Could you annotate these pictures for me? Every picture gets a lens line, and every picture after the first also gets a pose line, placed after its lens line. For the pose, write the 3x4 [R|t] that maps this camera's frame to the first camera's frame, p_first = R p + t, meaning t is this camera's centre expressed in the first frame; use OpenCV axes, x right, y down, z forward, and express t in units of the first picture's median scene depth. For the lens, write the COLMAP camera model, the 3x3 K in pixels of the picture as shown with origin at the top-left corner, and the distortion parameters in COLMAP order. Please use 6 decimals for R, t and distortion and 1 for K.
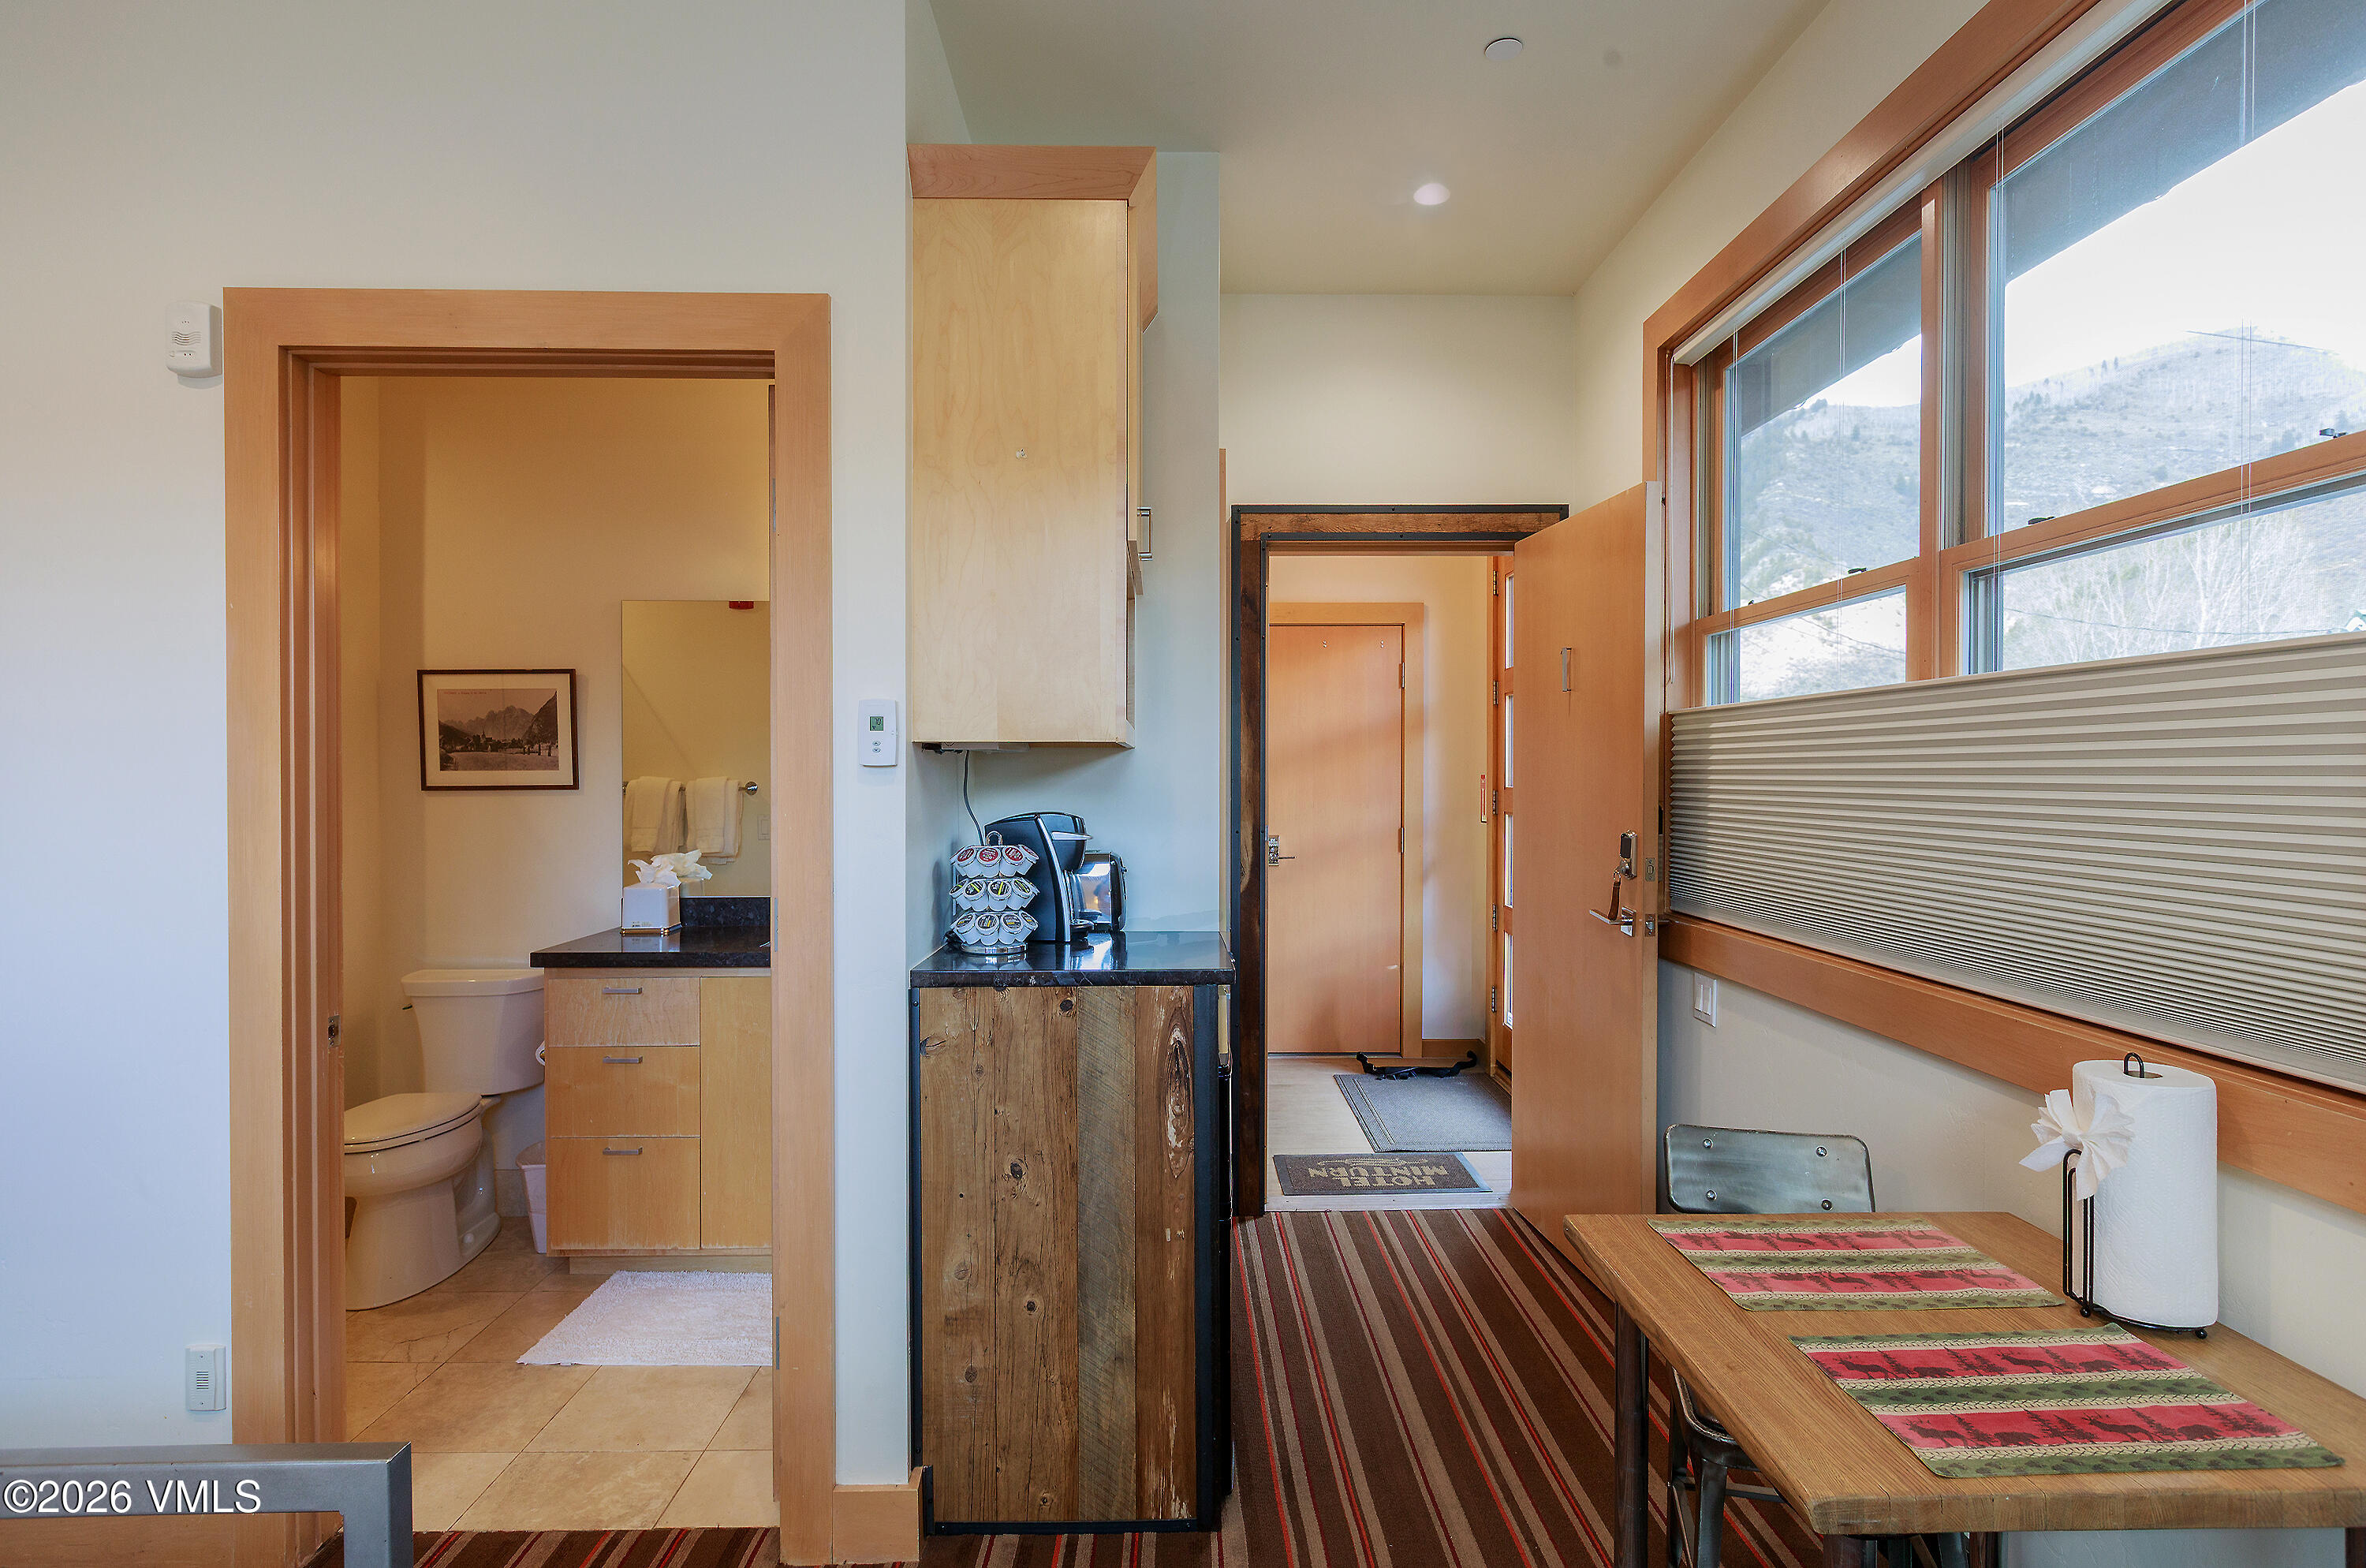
lens RADIAL K [[1159.5, 0, 1185.3], [0, 1159.5, 767.9], [0, 0, 1]] dist [-0.001610, -0.000065]
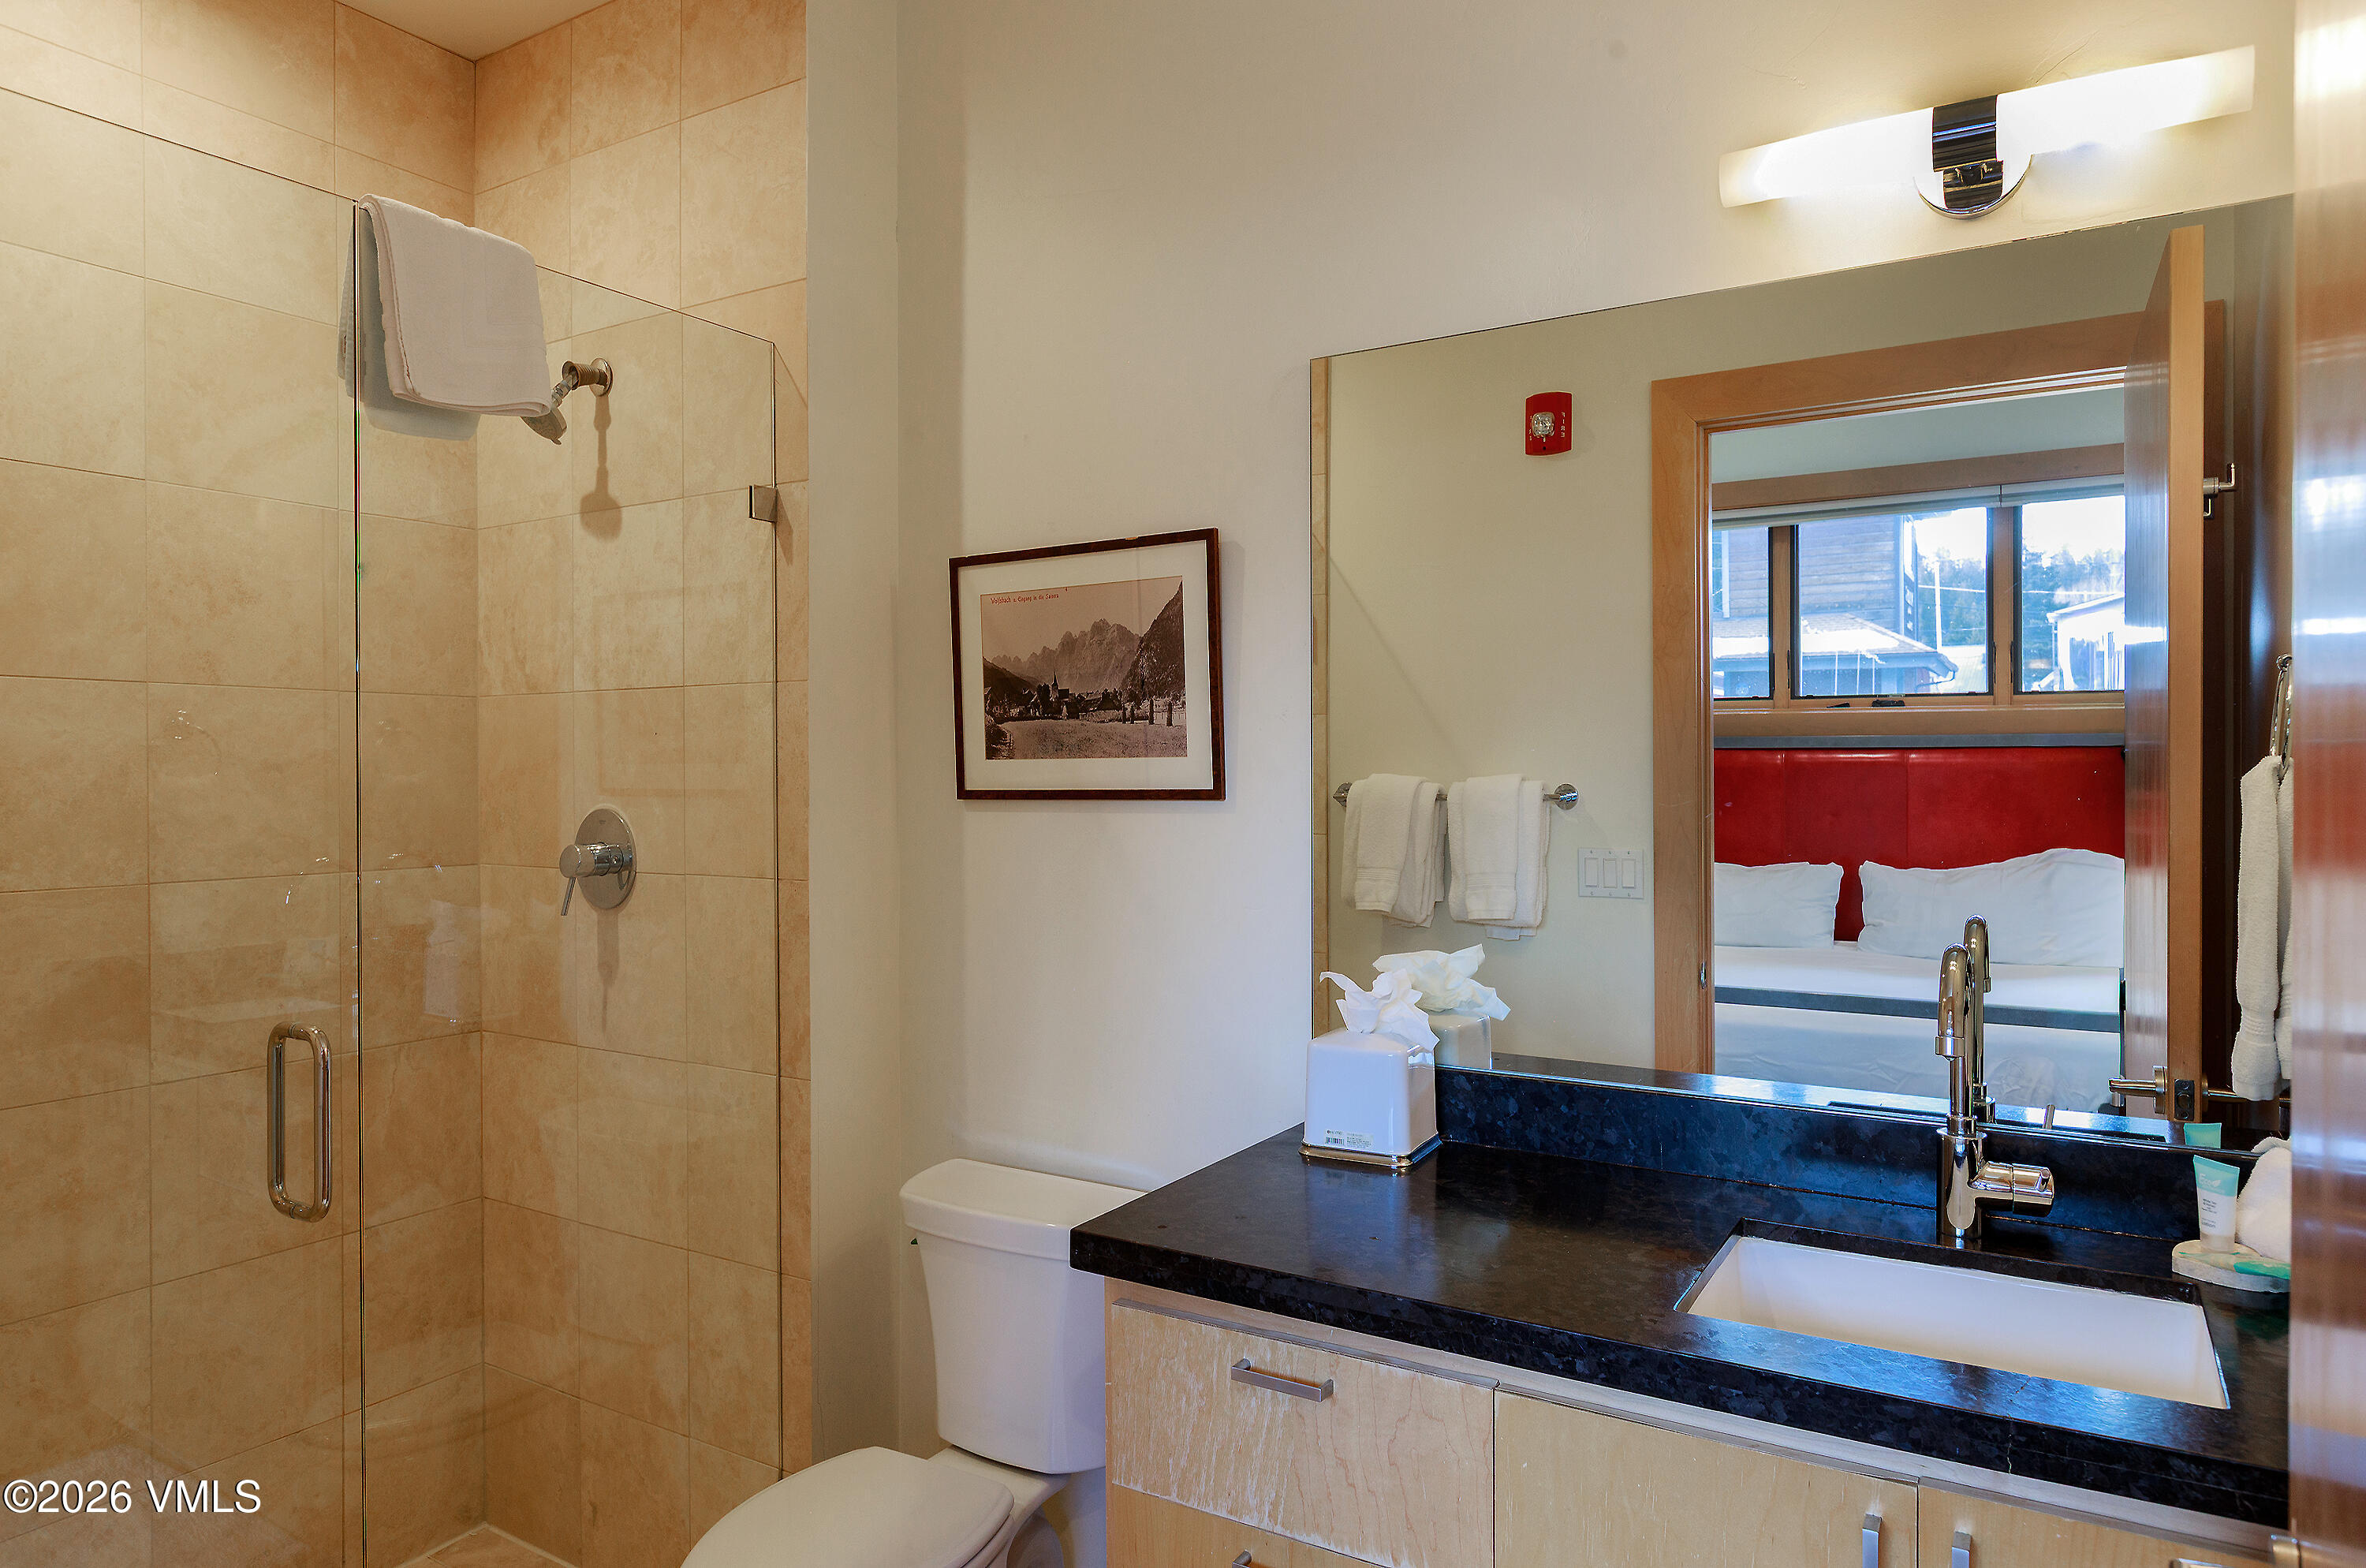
lens RADIAL K [[1536.4, 0, 1178.0], [0, 1536.4, 776.9], [0, 0, 1]] dist [-0.005223, -0.000321]
pose [[0.836415, 0.000943, -0.548095, -0.215134], [0.002968, 0.999976, 0.006251, 0.006058], [0.548088, -0.006855, 0.836392, 0.496751]]
